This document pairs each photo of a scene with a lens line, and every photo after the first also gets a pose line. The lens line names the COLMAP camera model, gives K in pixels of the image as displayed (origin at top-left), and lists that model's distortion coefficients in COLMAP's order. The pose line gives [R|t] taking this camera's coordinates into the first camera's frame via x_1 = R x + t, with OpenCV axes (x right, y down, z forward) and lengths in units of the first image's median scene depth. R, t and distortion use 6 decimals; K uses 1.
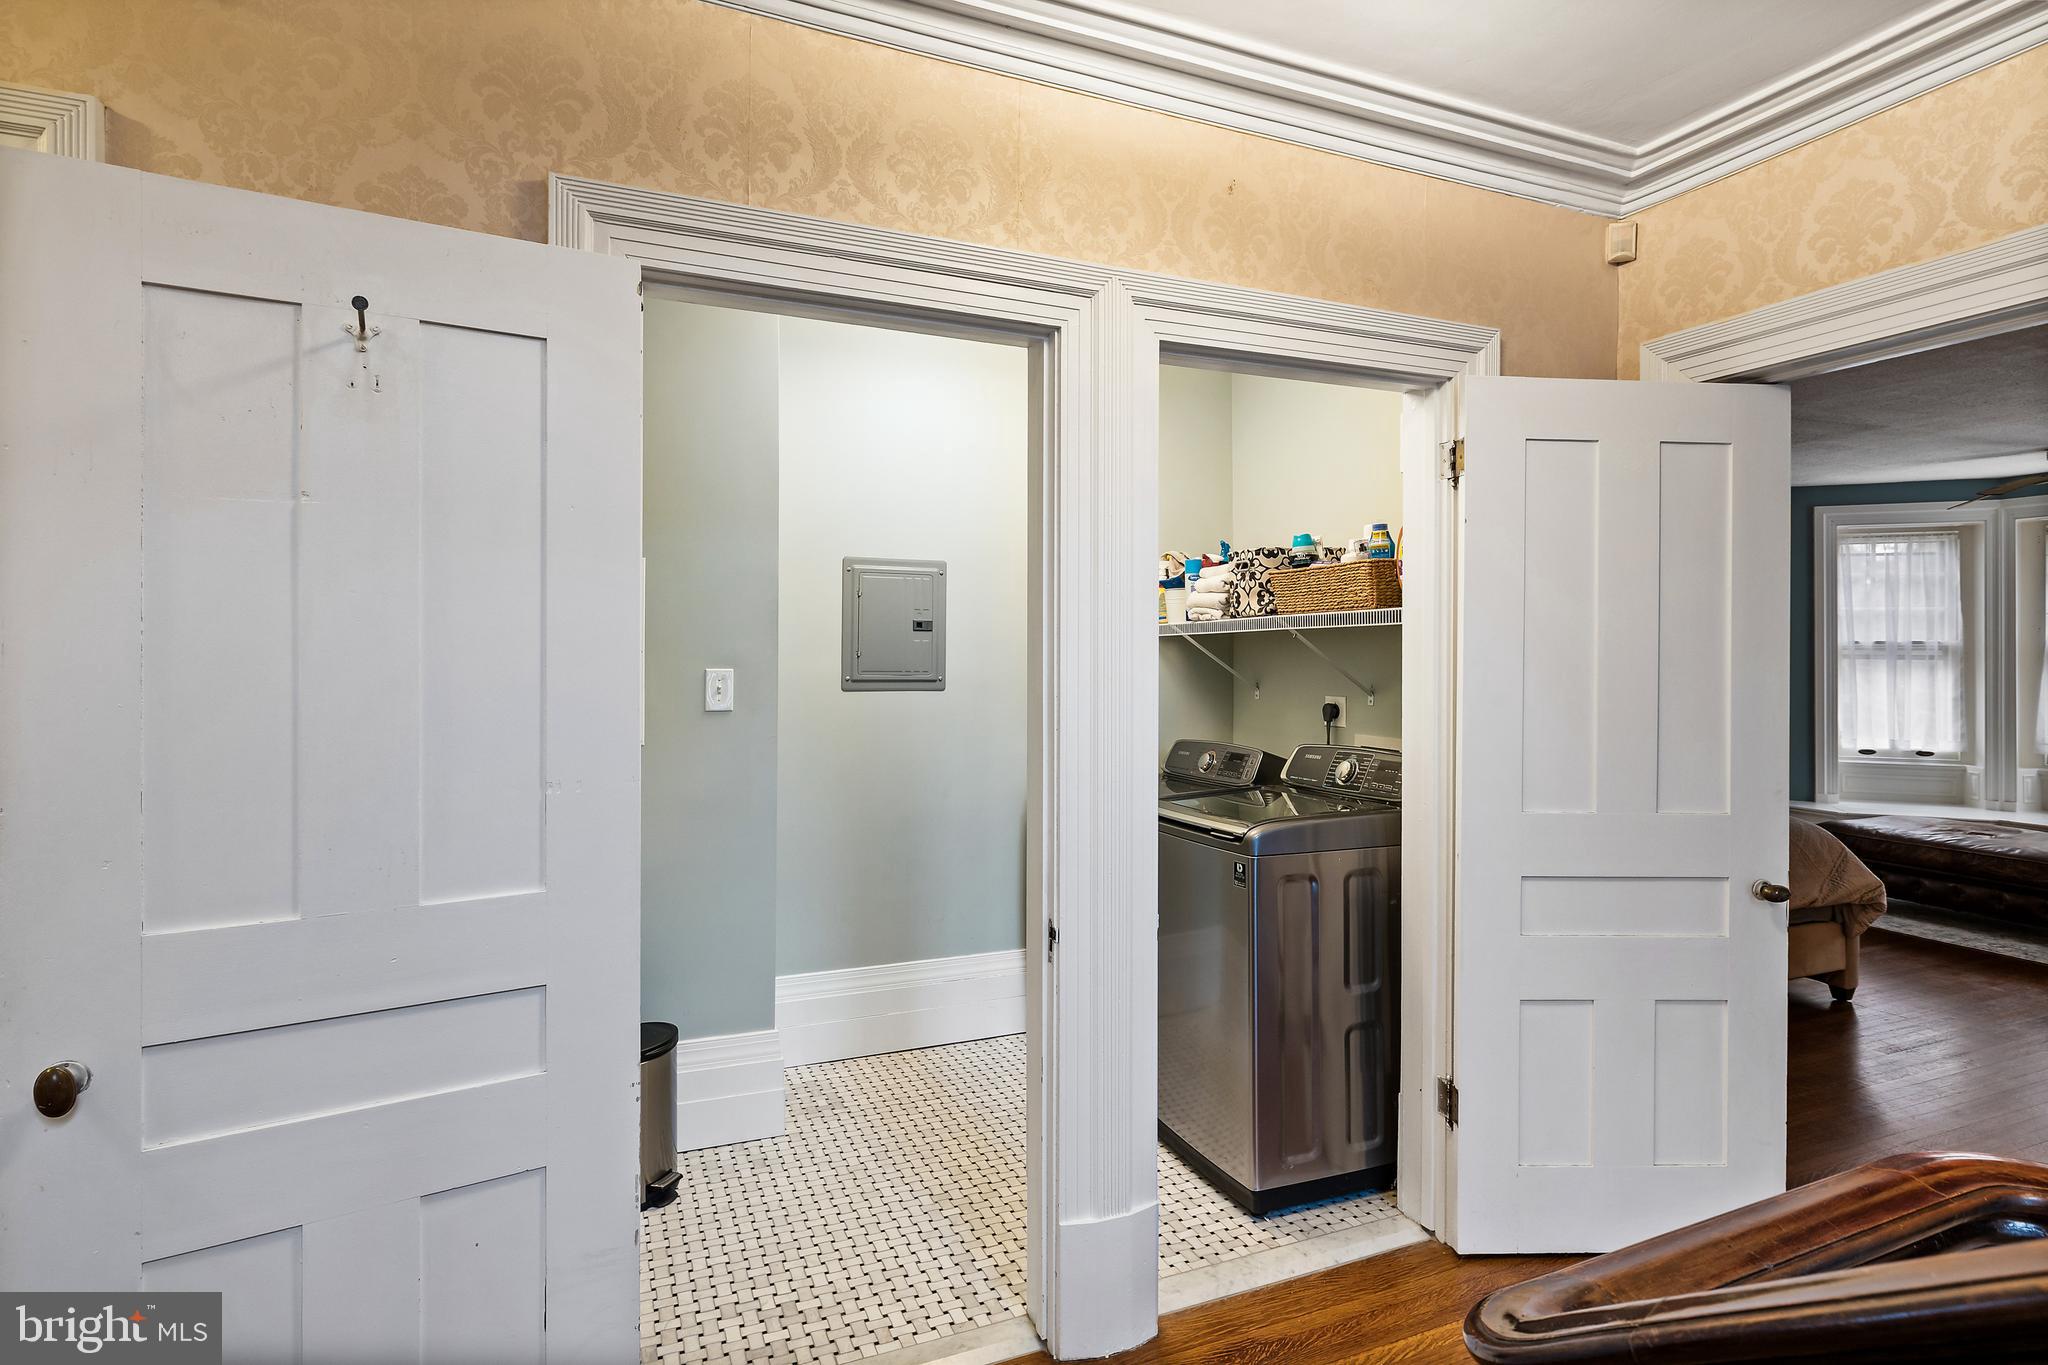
lens RADIAL K [[1079.4, 0, 1023.3], [0, 1079.4, 675.9], [0, 0, 1]] dist [-0.004483, -0.000389]
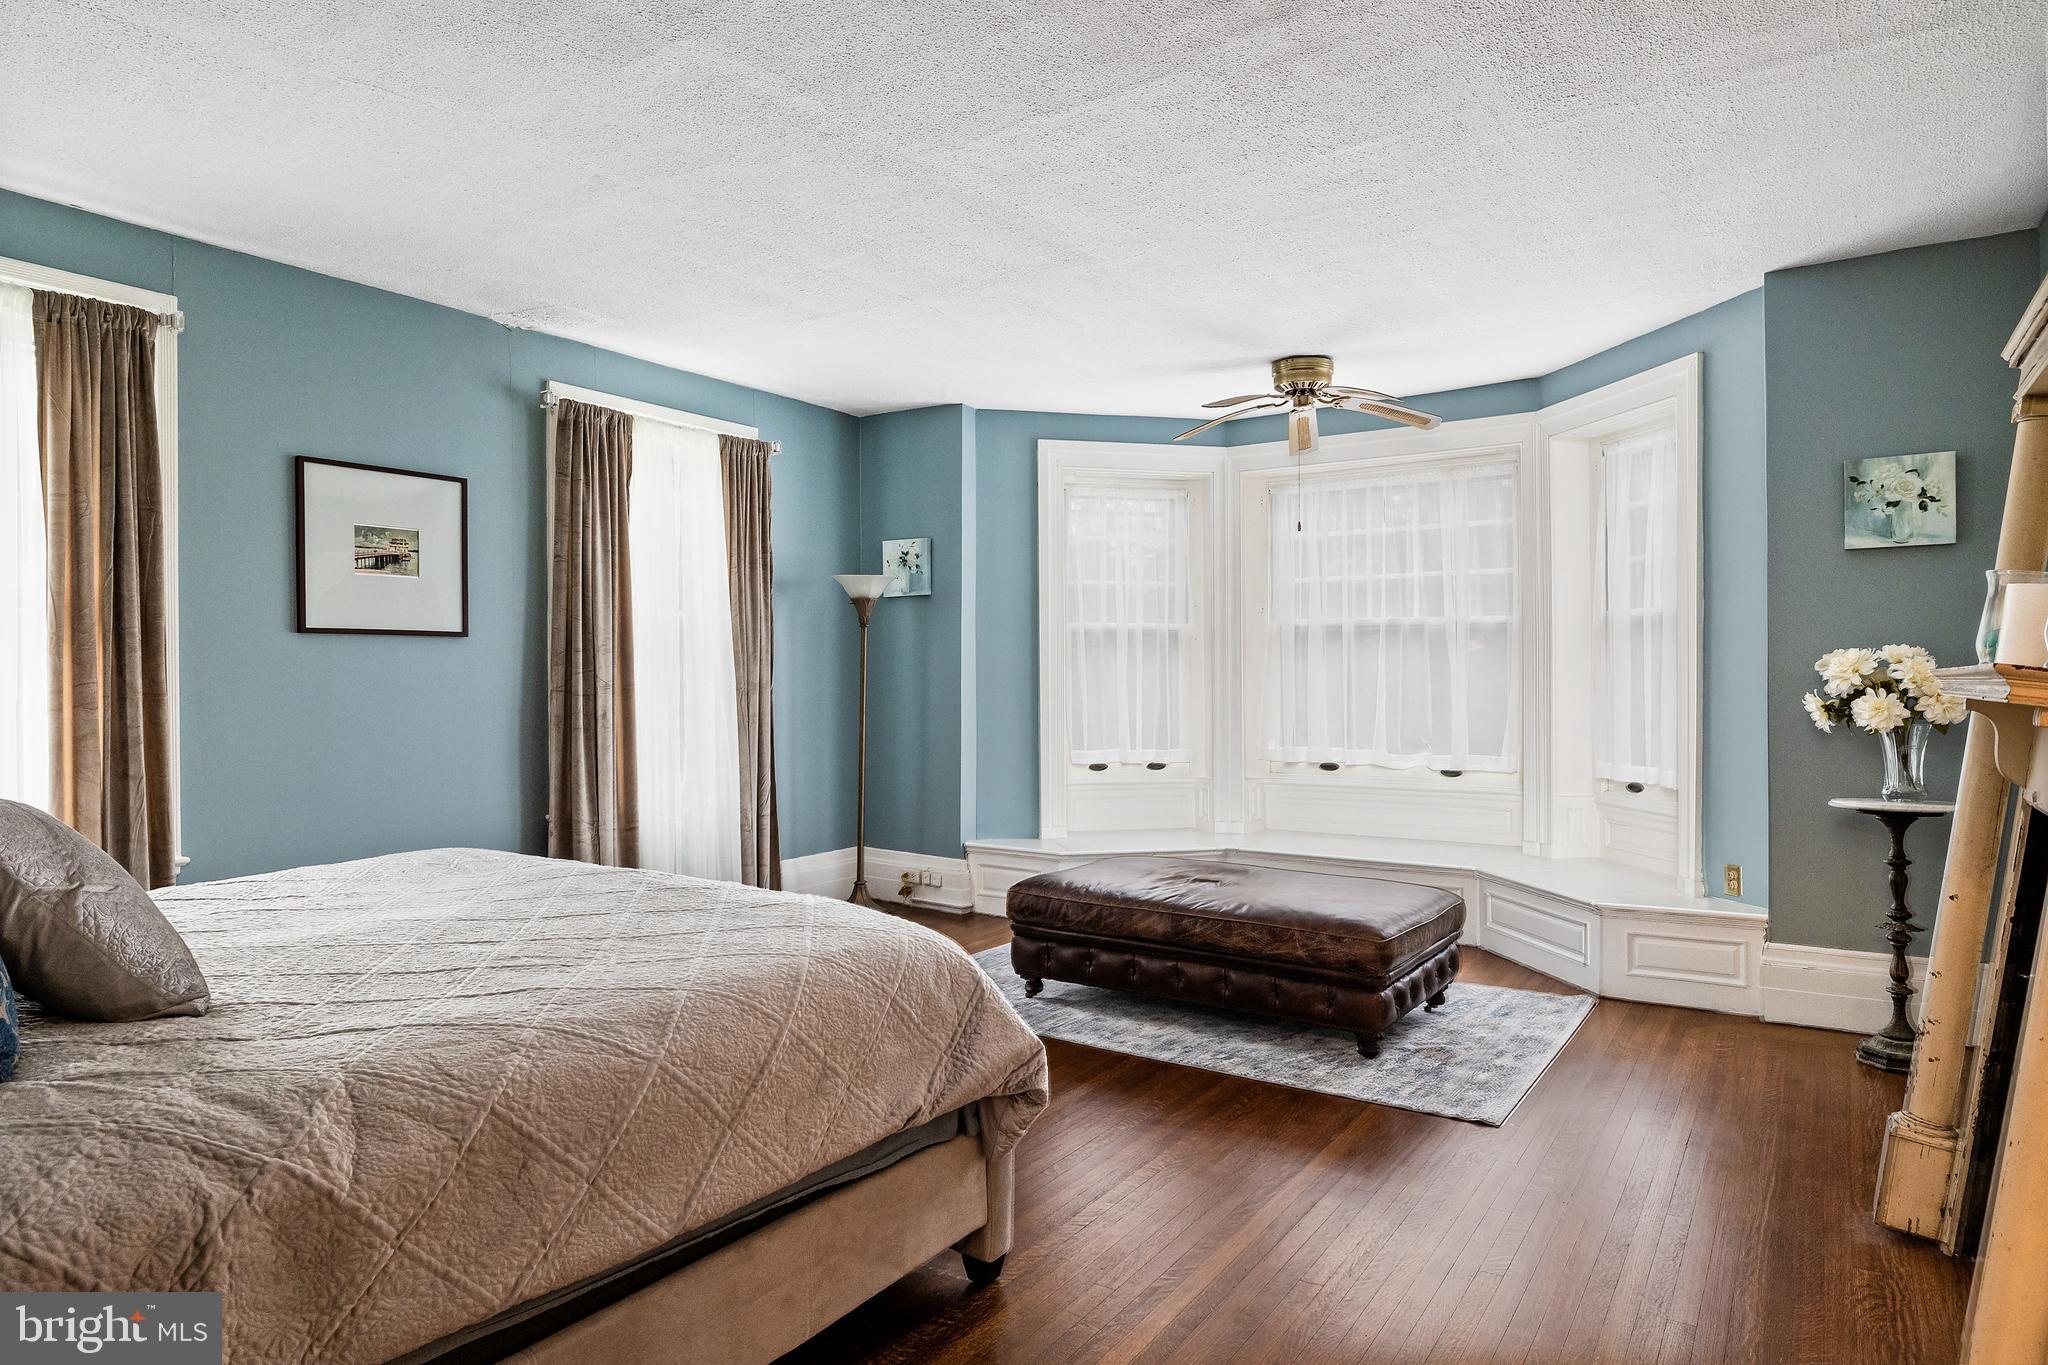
lens RADIAL K [[1207.9, 0, 1025.8], [0, 1207.9, 684.4], [0, 0, 1]] dist [-0.005845, 0.001269]
pose [[0.844042, -0.005000, 0.536253, 0.482237], [0.006719, 0.999977, -0.001252, 0.023810], [-0.536234, 0.004660, 0.844056, 0.518472]]
